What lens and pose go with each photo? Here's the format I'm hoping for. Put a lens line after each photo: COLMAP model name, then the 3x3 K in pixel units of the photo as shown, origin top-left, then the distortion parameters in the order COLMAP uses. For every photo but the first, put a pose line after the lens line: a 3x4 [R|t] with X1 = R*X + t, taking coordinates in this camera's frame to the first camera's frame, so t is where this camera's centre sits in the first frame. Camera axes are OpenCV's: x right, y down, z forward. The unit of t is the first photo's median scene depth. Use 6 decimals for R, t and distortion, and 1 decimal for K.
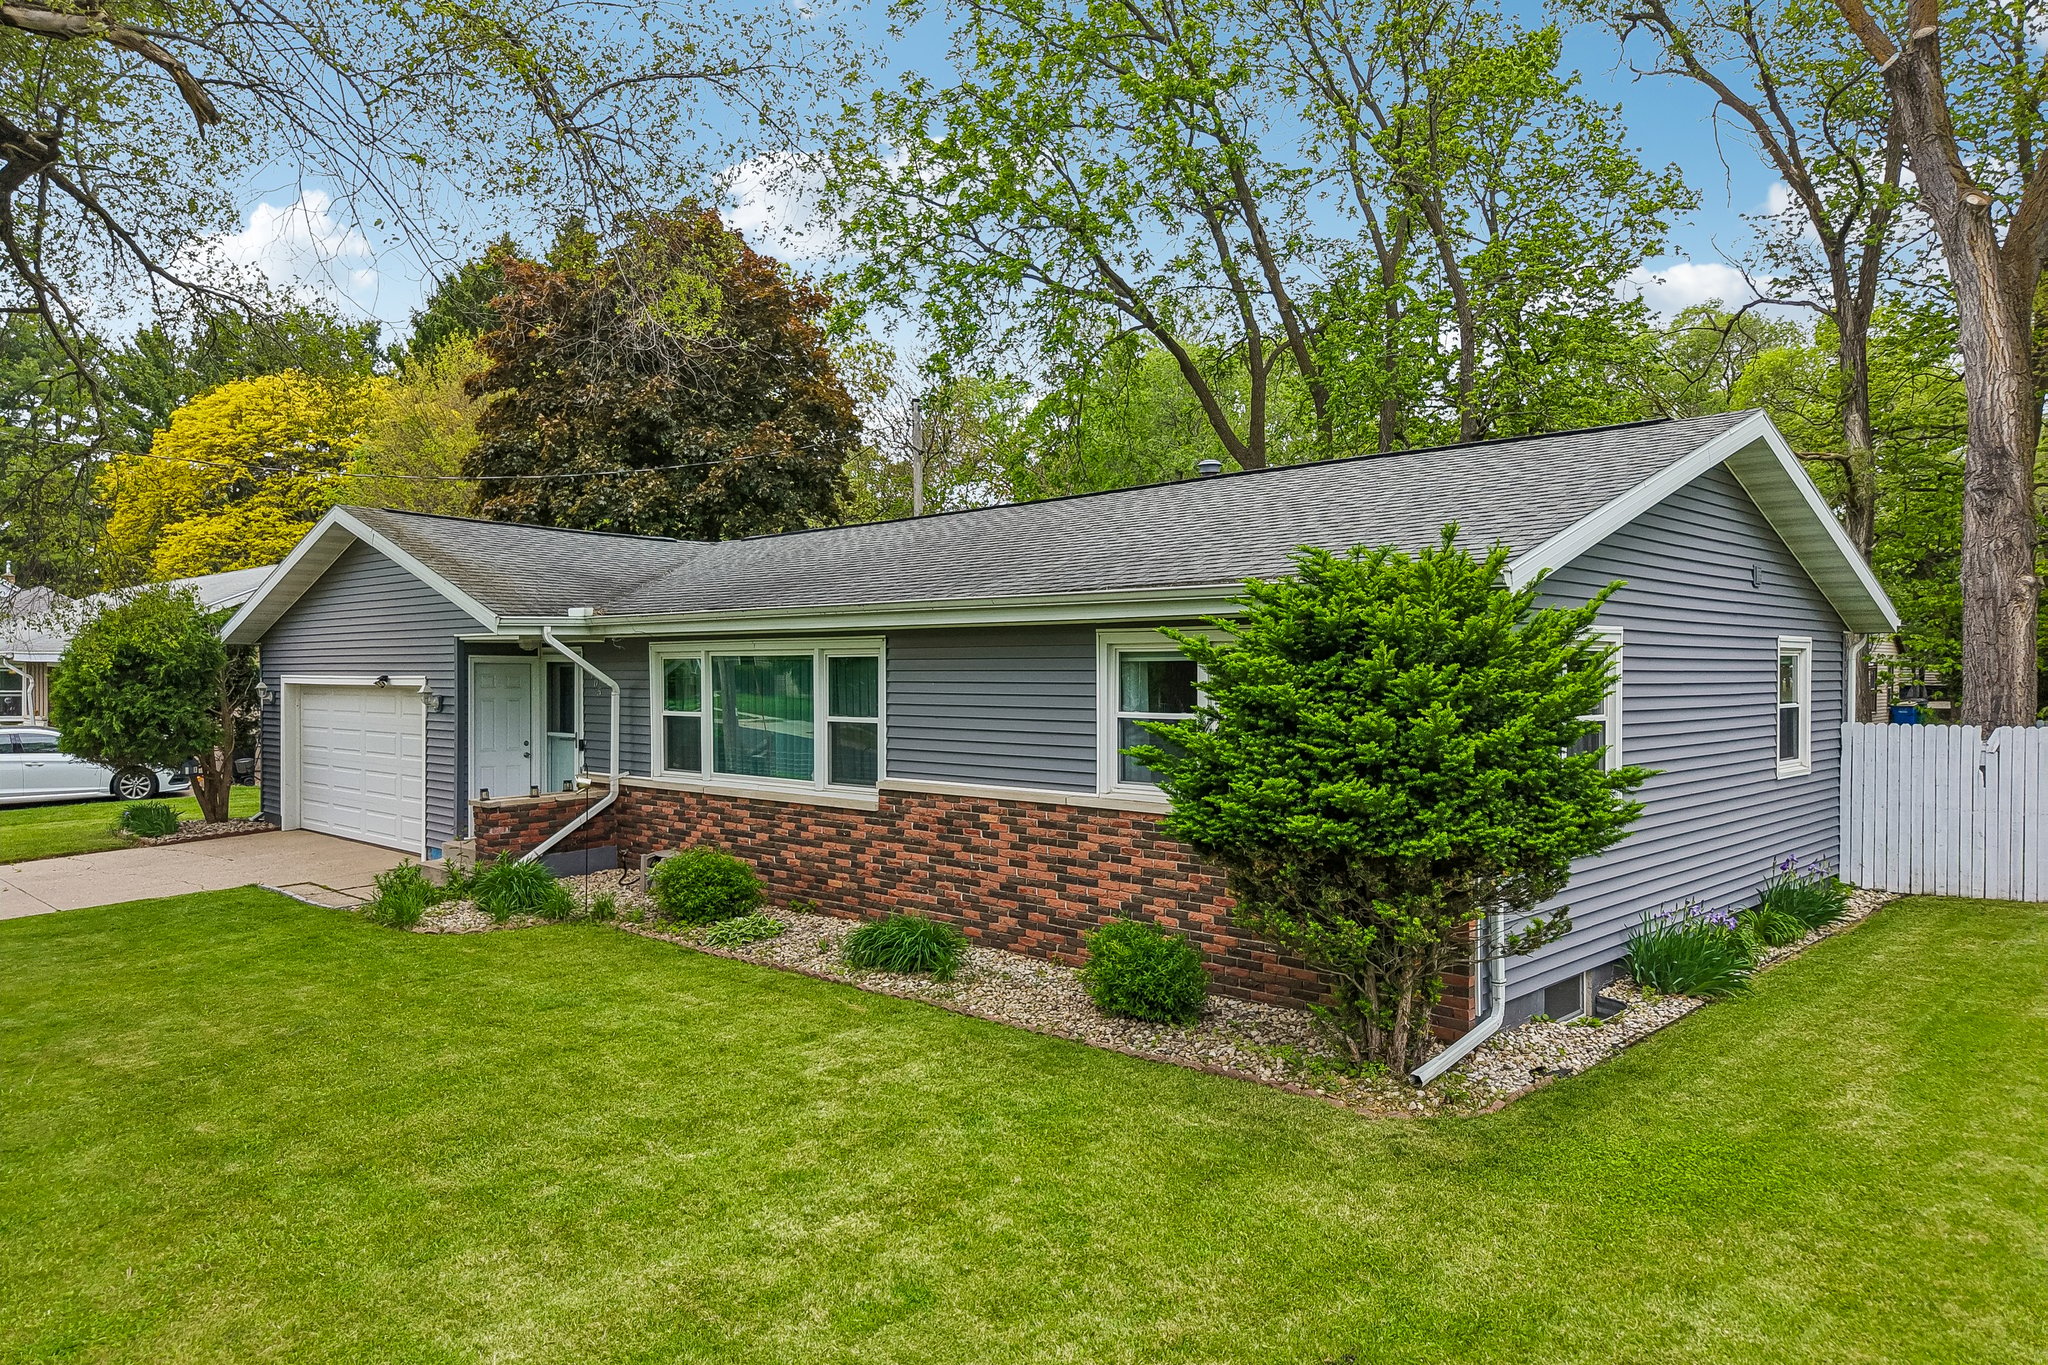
lens RADIAL K [[1372.2, 0, 1024.0], [0, 1372.2, 682.5], [0, 0, 1]] dist [0.009772, -0.006209]
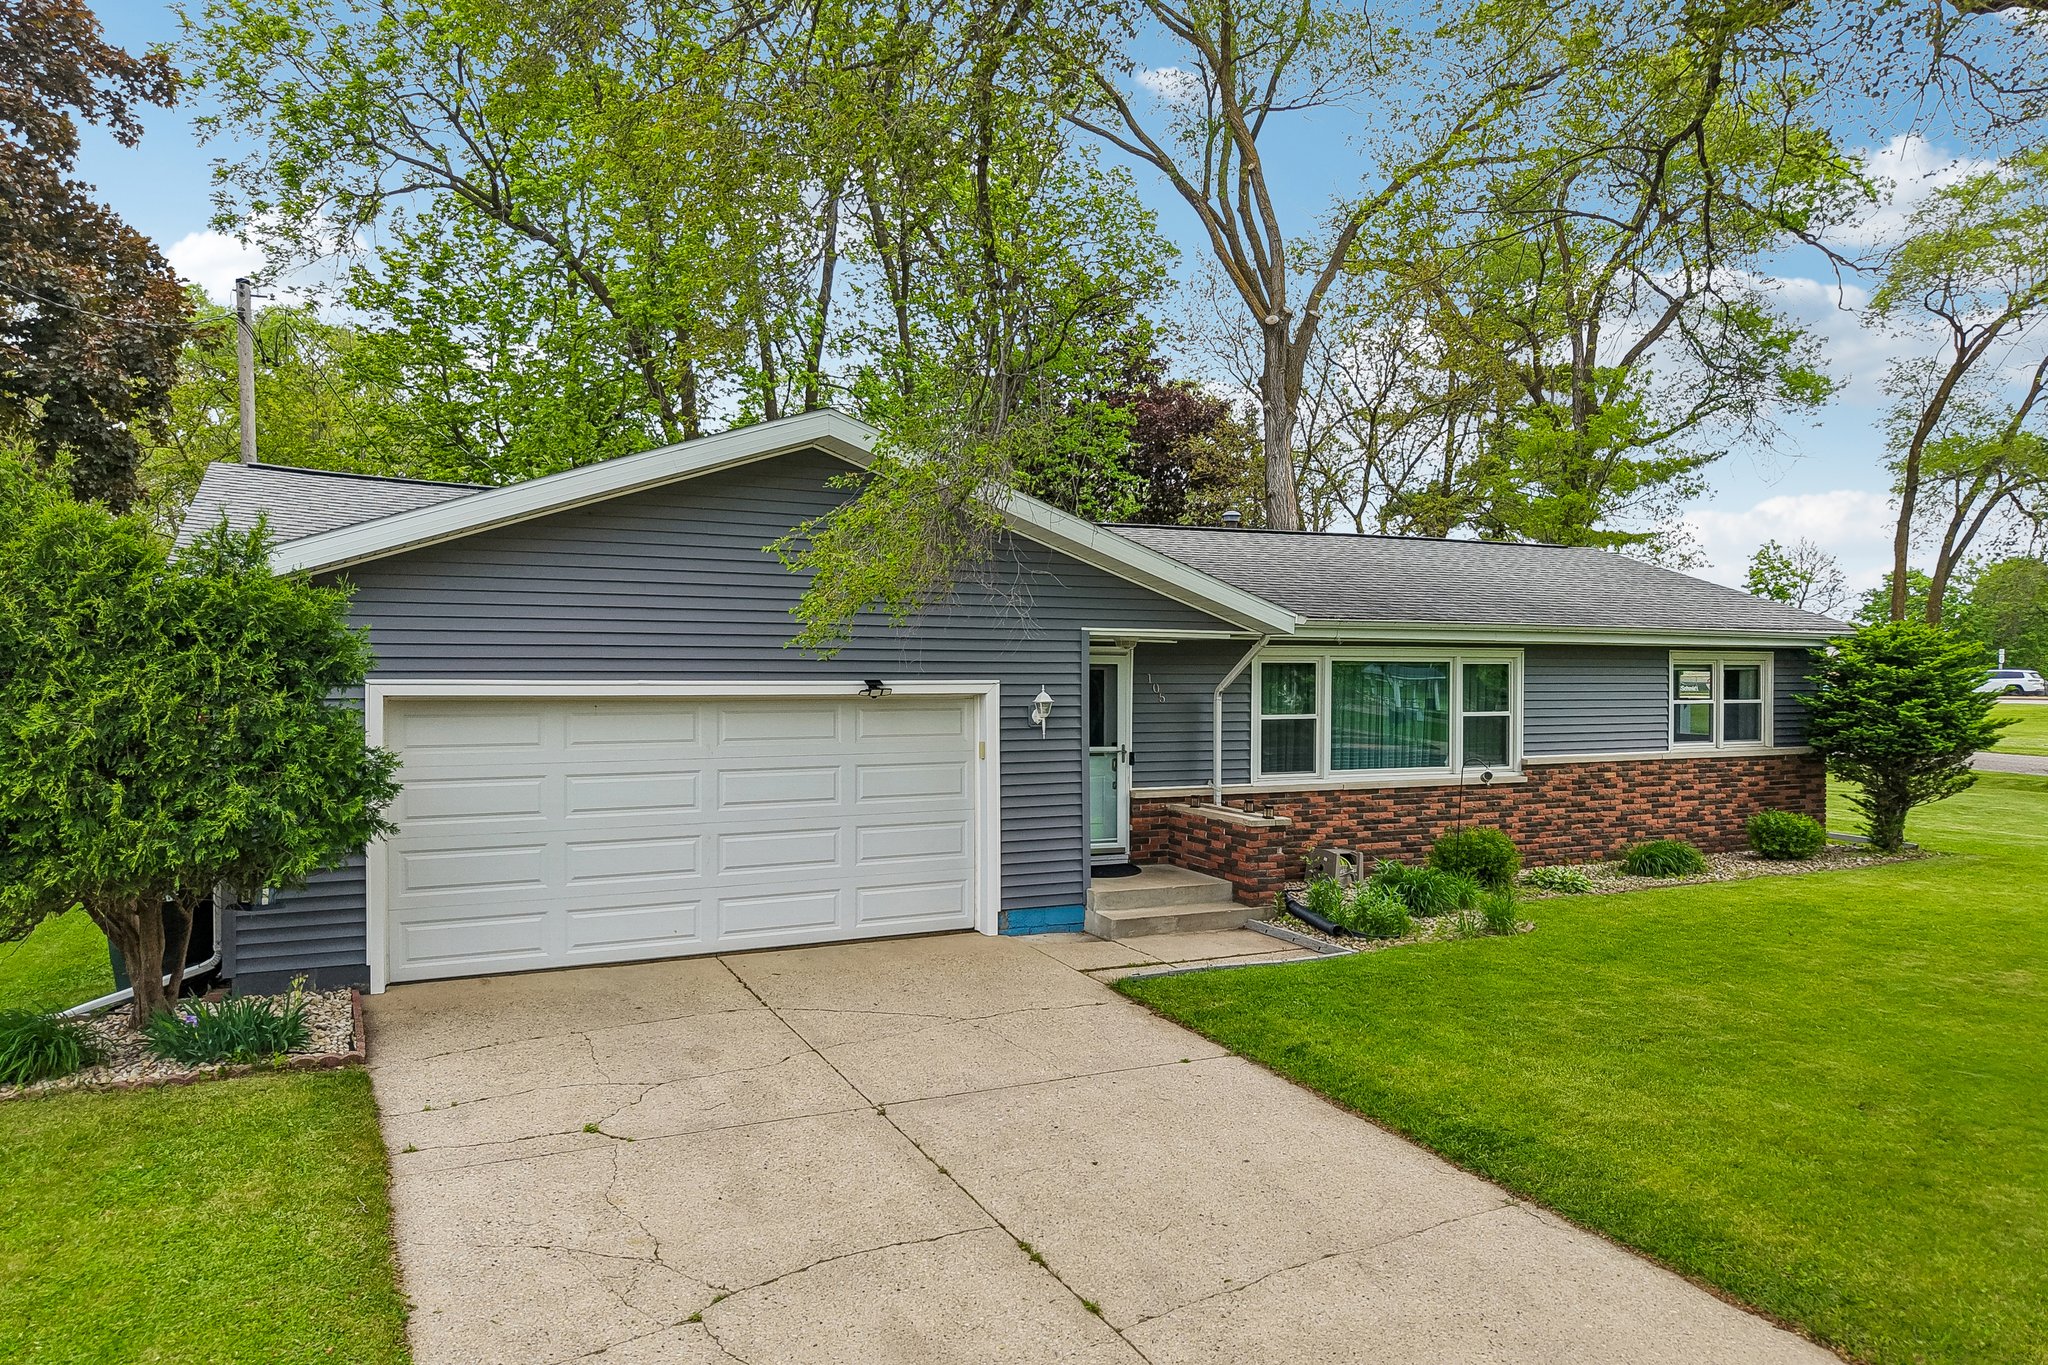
lens RADIAL K [[1404.9, 0, 1024.0], [0, 1404.9, 682.5], [0, 0, 1]] dist [-0.164261, -0.001817]
pose [[0.396306, -0.009179, 0.918072, -1.626332], [-0.002564, 0.999935, 0.011105, -0.016024], [-0.918115, -0.006755, 0.396257, 0.997180]]
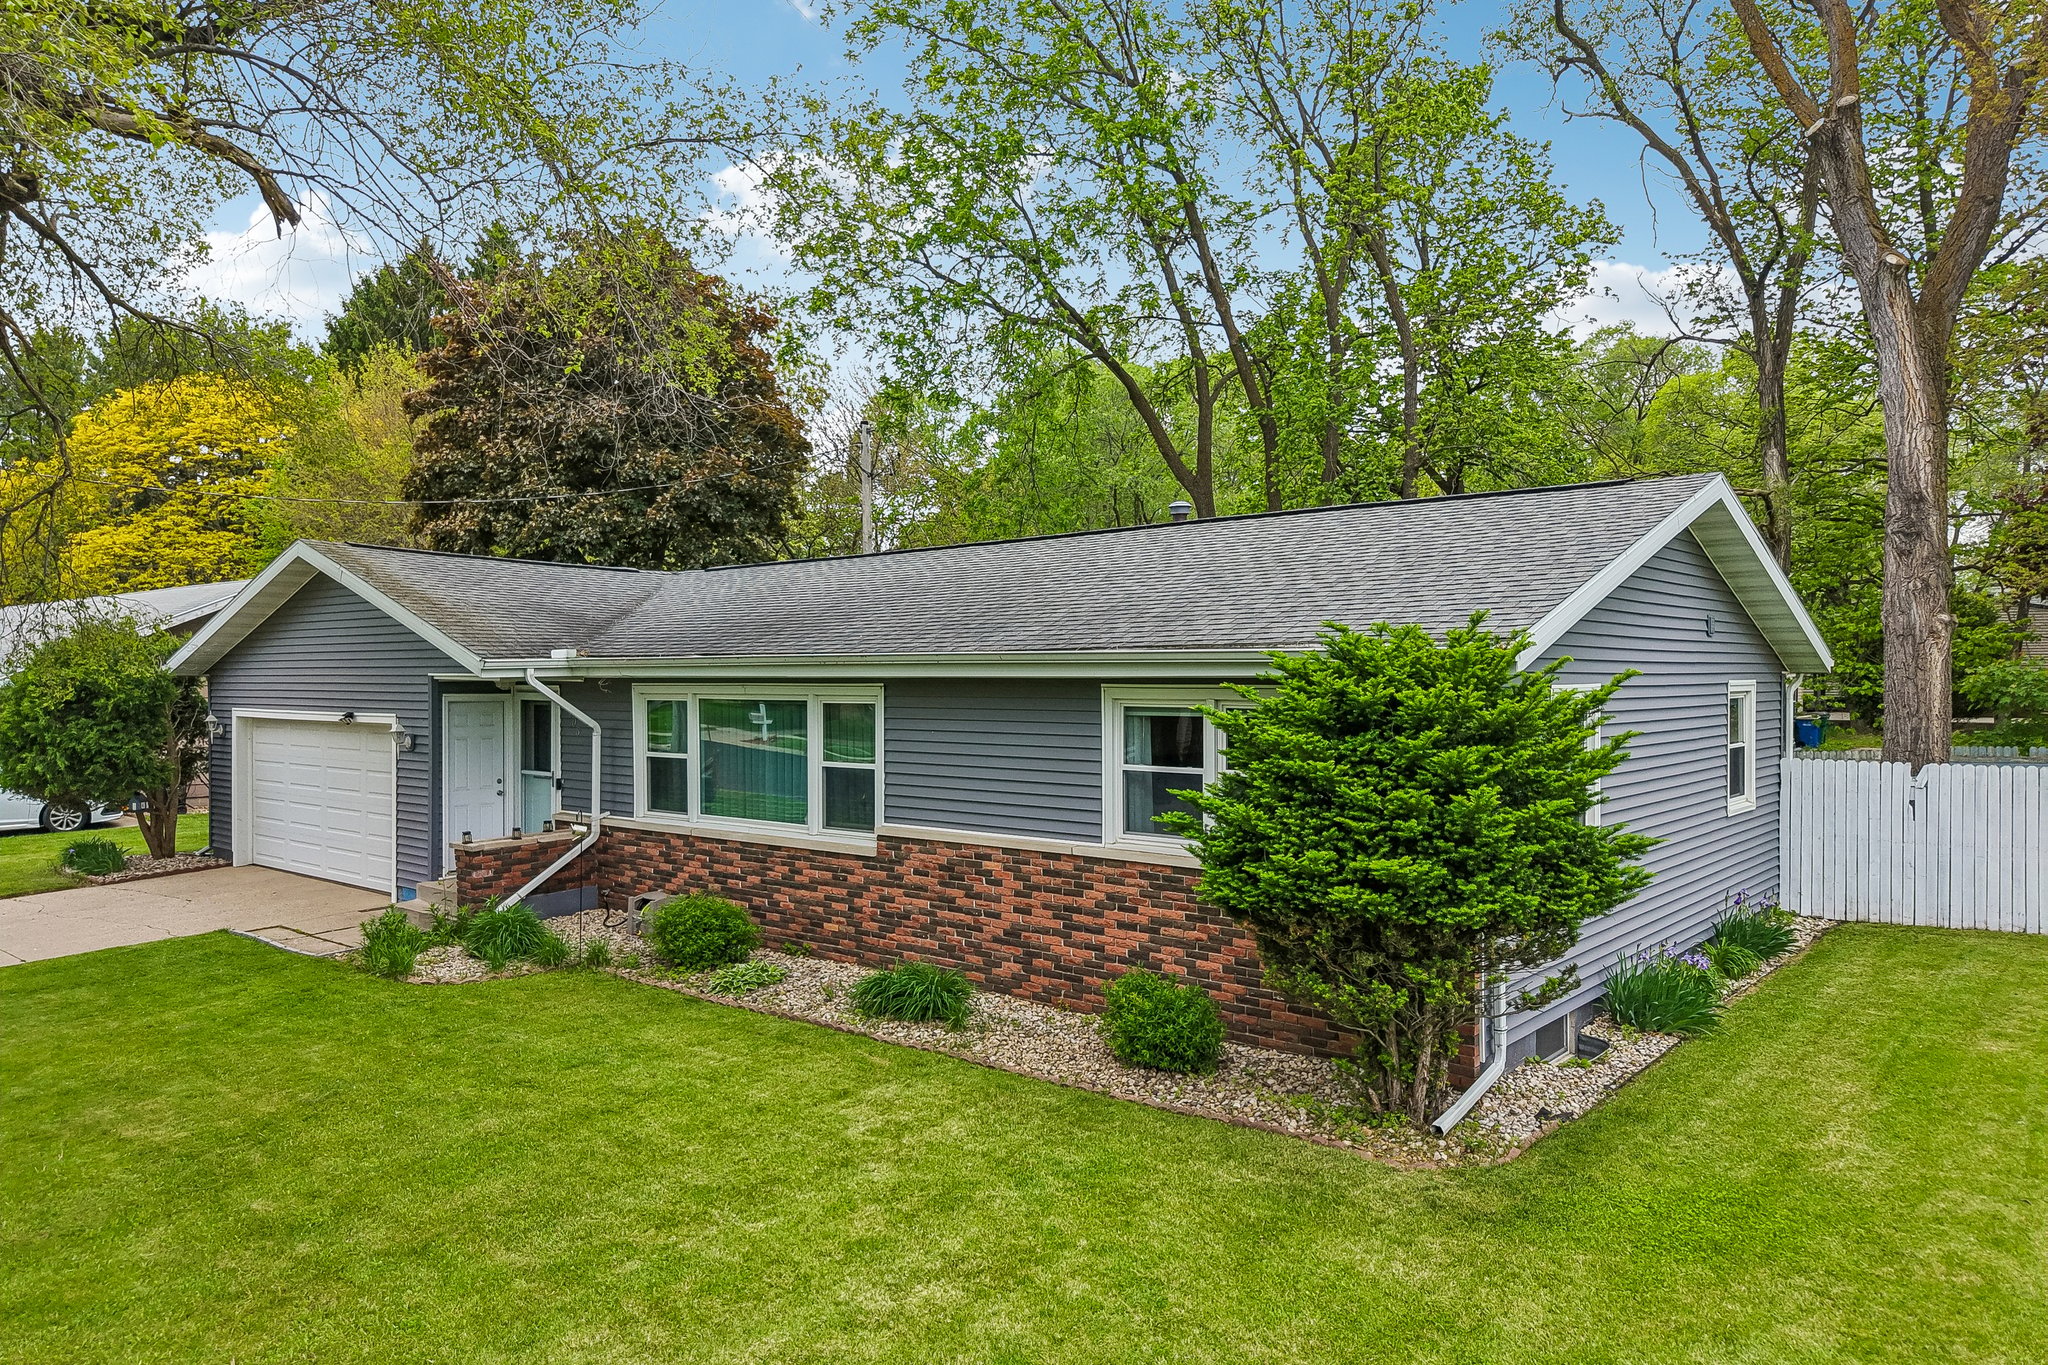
lens RADIAL K [[1375.3, 0, 1024.0], [0, 1375.3, 682.5], [0, 0, 1]] dist [0.004926, -0.001357]
pose [[0.998186, -0.002116, 0.060167, -0.062971], [0.002242, 0.999995, -0.002018, -0.035747], [-0.060162, 0.002150, 0.998186, -0.026317]]
